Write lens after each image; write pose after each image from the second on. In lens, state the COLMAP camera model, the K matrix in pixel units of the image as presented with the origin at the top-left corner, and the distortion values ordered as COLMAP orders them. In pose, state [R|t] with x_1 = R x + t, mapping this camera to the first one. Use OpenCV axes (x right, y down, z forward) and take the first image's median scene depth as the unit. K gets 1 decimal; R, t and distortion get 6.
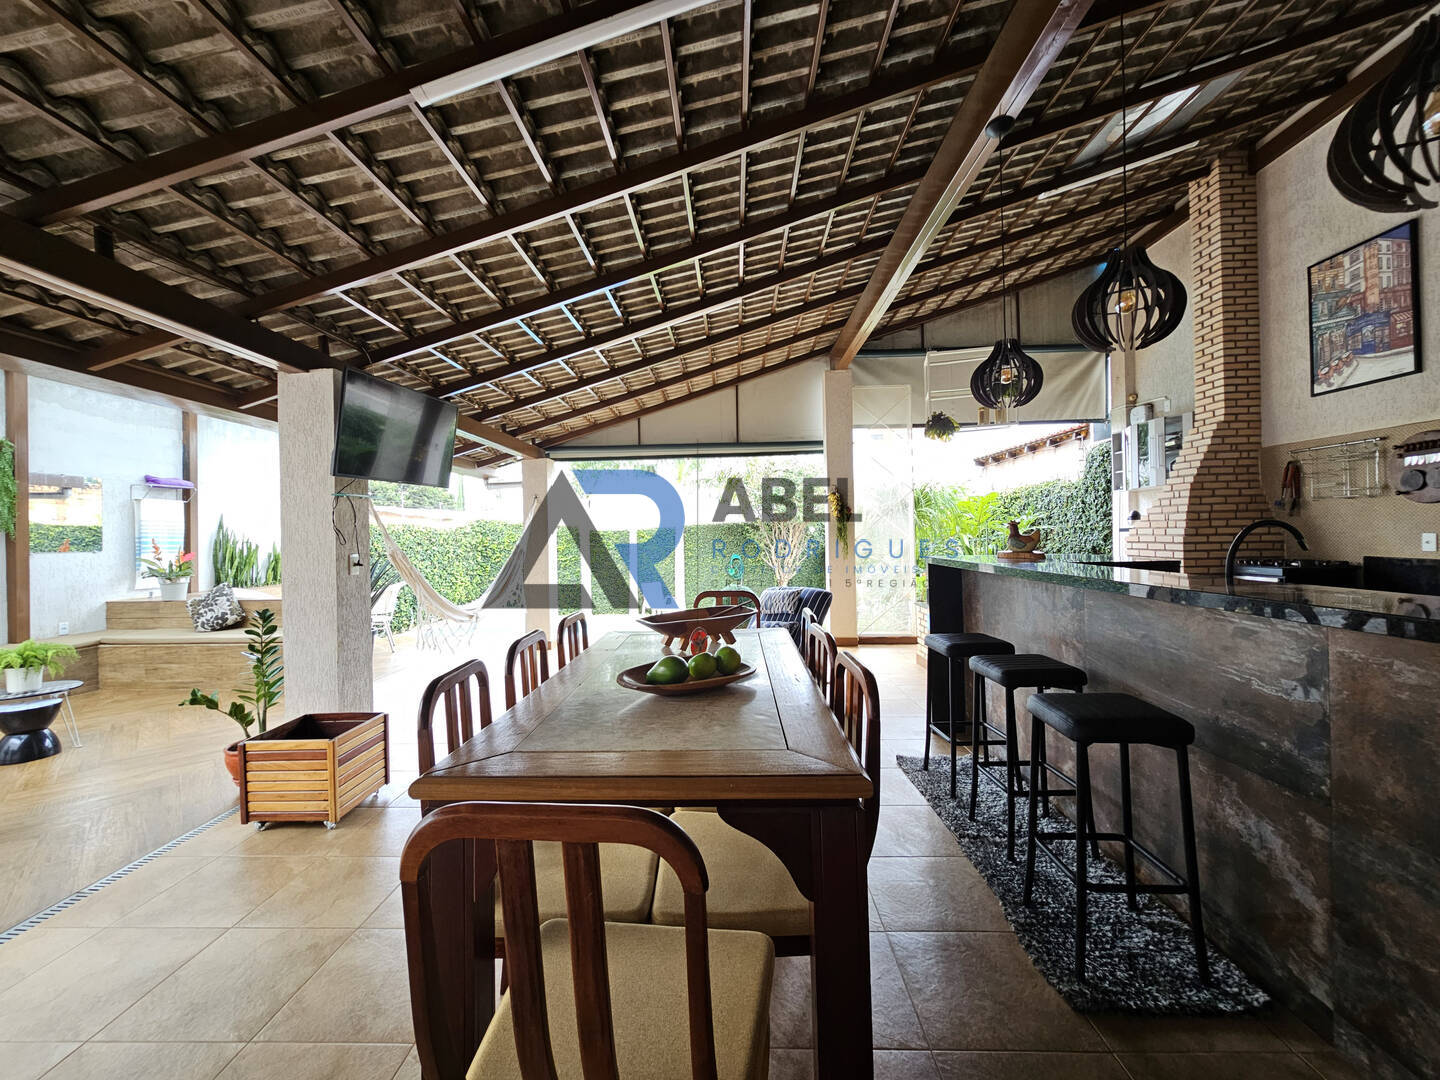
lens RADIAL K [[584.0, 0, 713.8], [0, 584.0, 532.0], [0, 0, 1]] dist [0.000514, -0.002450]
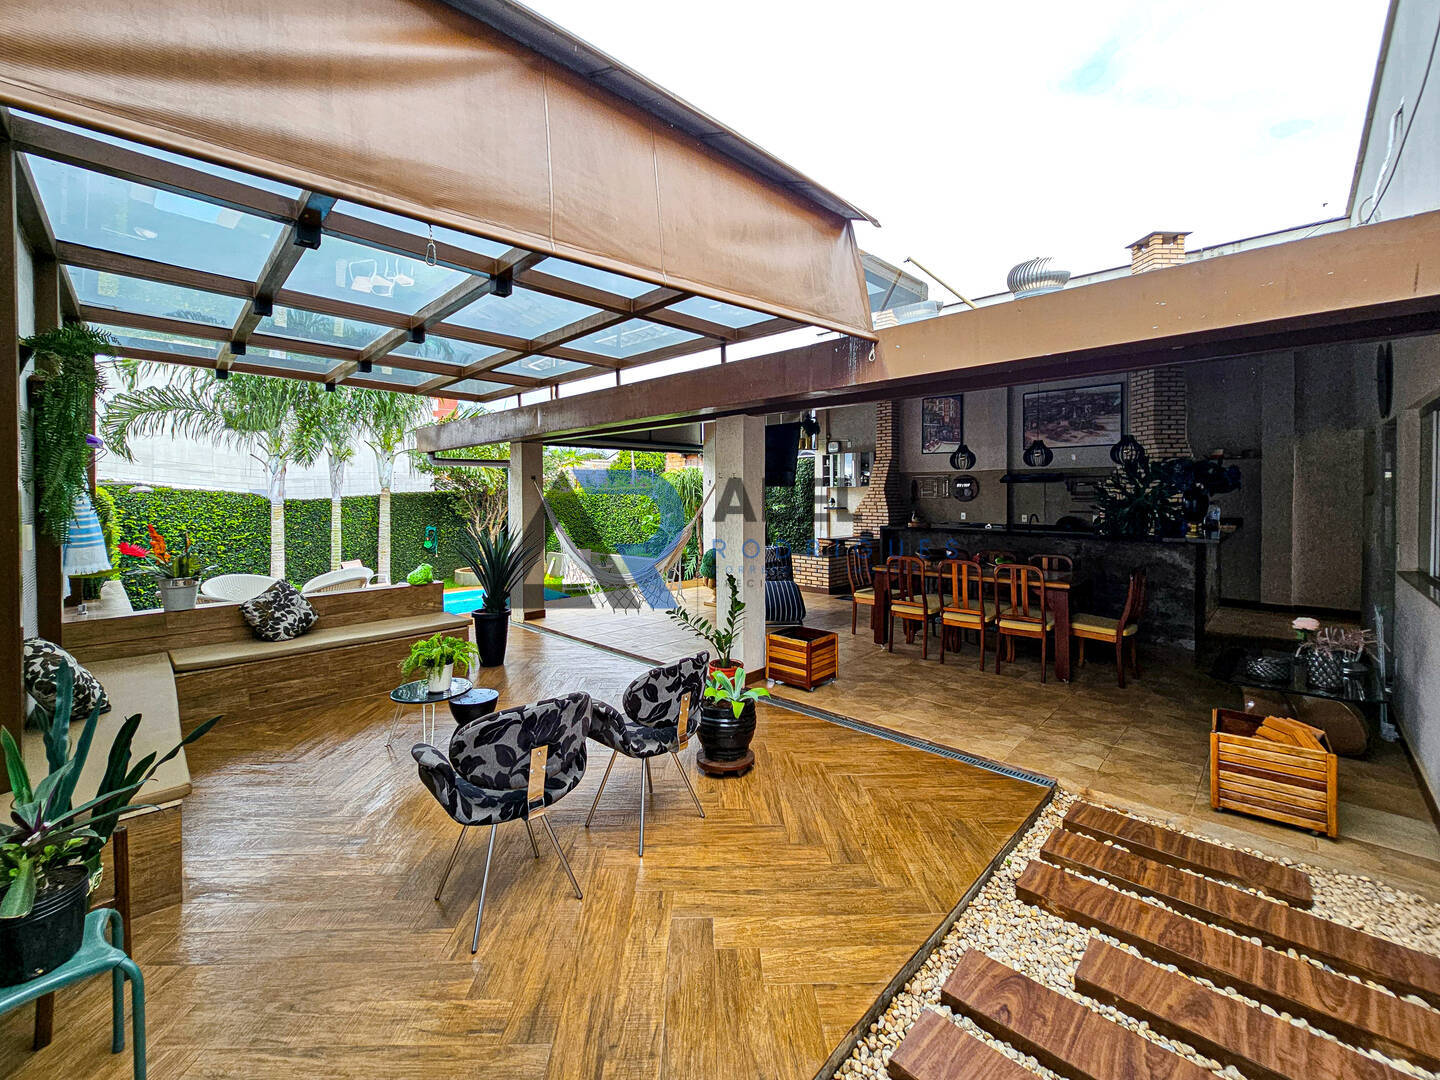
lens RADIAL K [[607.5, 0, 705.6], [0, 607.5, 495.7], [0, 0, 1]] dist [-0.000838, 0.000346]
pose [[0.665926, 0.012541, 0.745912, -1.011520], [-0.012534, 0.999906, -0.005622, -0.027240], [-0.745912, -0.005605, 0.666021, 0.009998]]
